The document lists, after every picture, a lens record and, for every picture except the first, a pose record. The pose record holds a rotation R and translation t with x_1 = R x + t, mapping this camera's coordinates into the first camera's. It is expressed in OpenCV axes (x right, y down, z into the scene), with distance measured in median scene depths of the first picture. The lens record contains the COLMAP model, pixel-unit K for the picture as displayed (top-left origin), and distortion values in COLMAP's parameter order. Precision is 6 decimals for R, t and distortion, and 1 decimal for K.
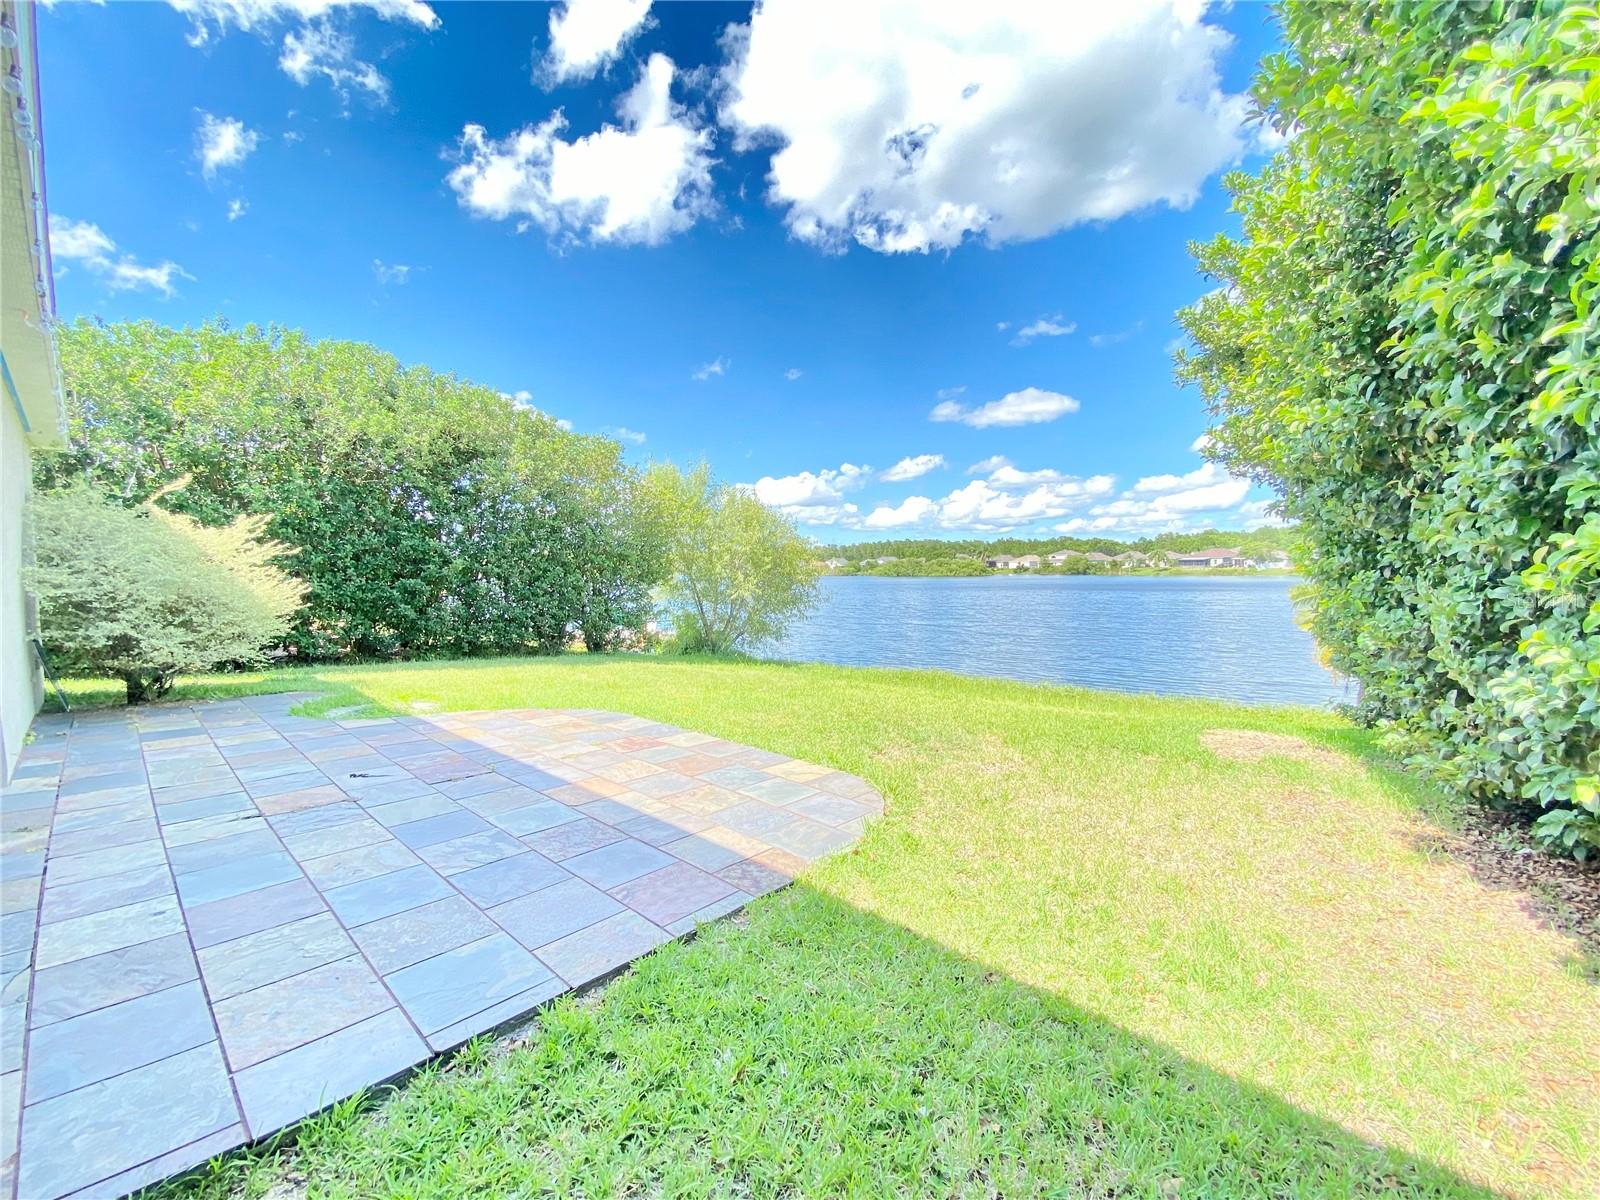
lens RADIAL K [[637.9, 0, 799.0], [0, 637.9, 602.5], [0, 0, 1]] dist [0.011541, -0.018573]
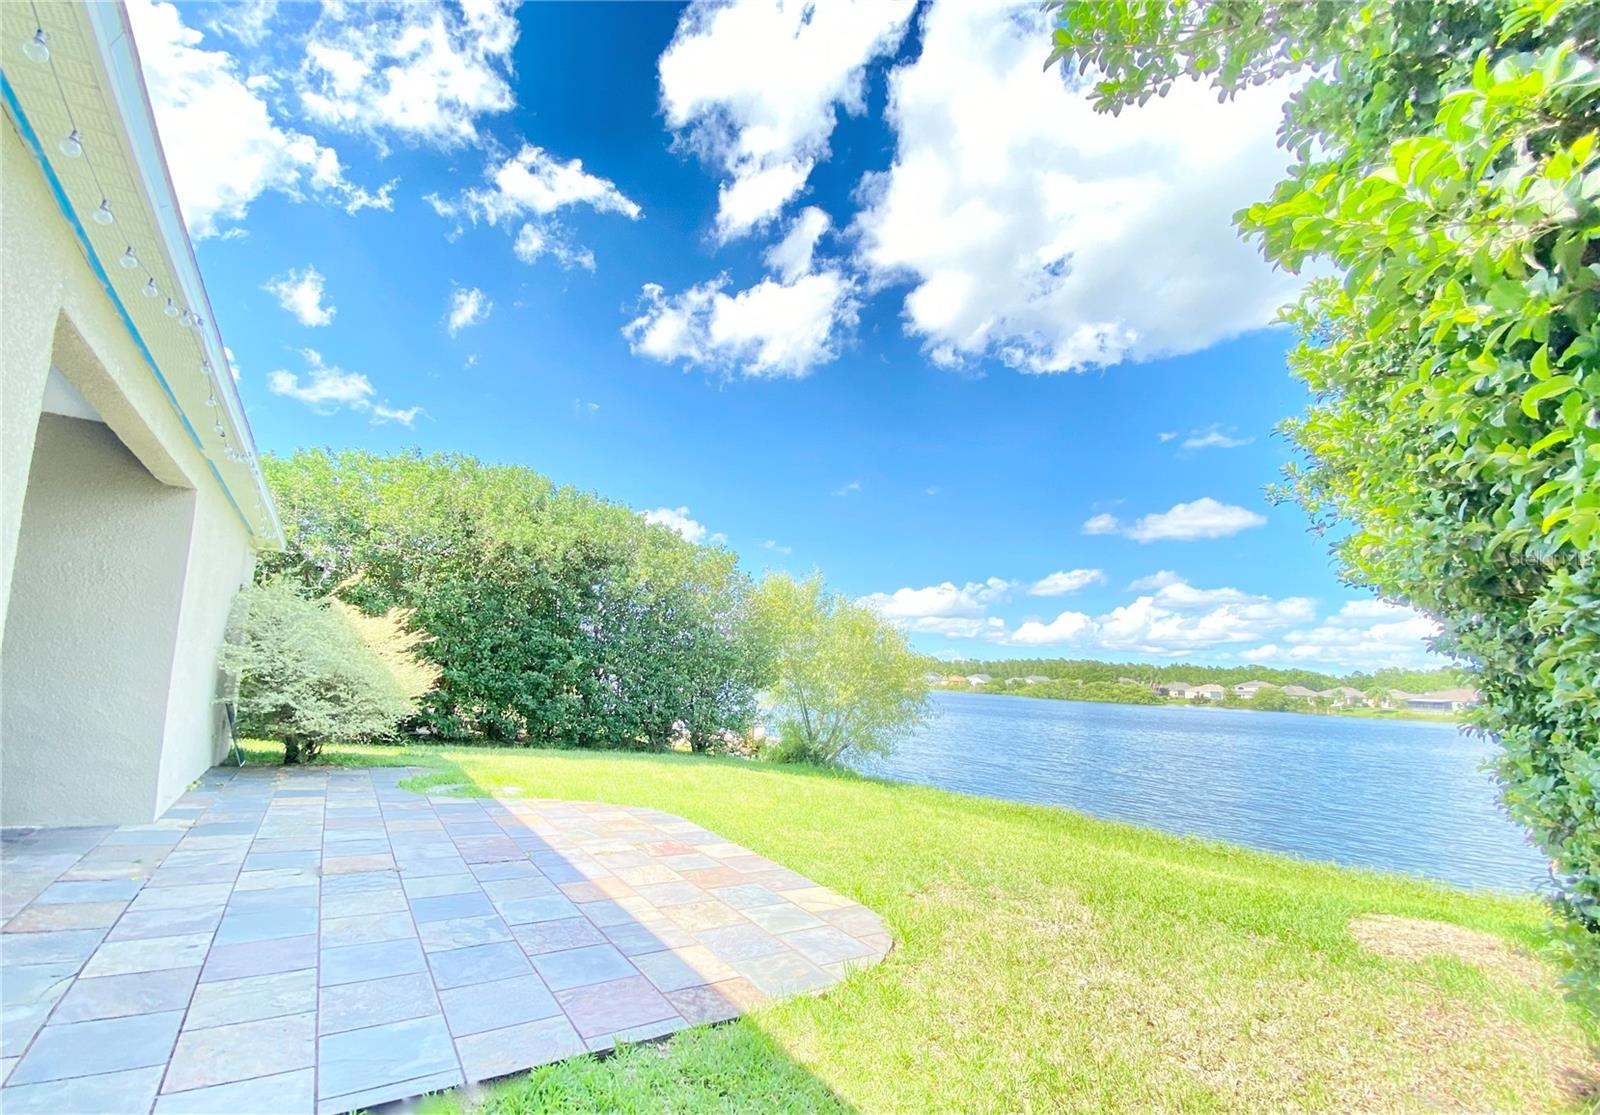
lens RADIAL K [[650.3, 0, 793.0], [0, 650.3, 610.4], [0, 0, 1]] dist [0.005210, -0.013417]
pose [[0.973397, 0.034689, -0.226484, 0.117381], [-0.070055, 0.986195, -0.150040, -0.006022], [0.218153, 0.161915, 0.962389, 0.000569]]
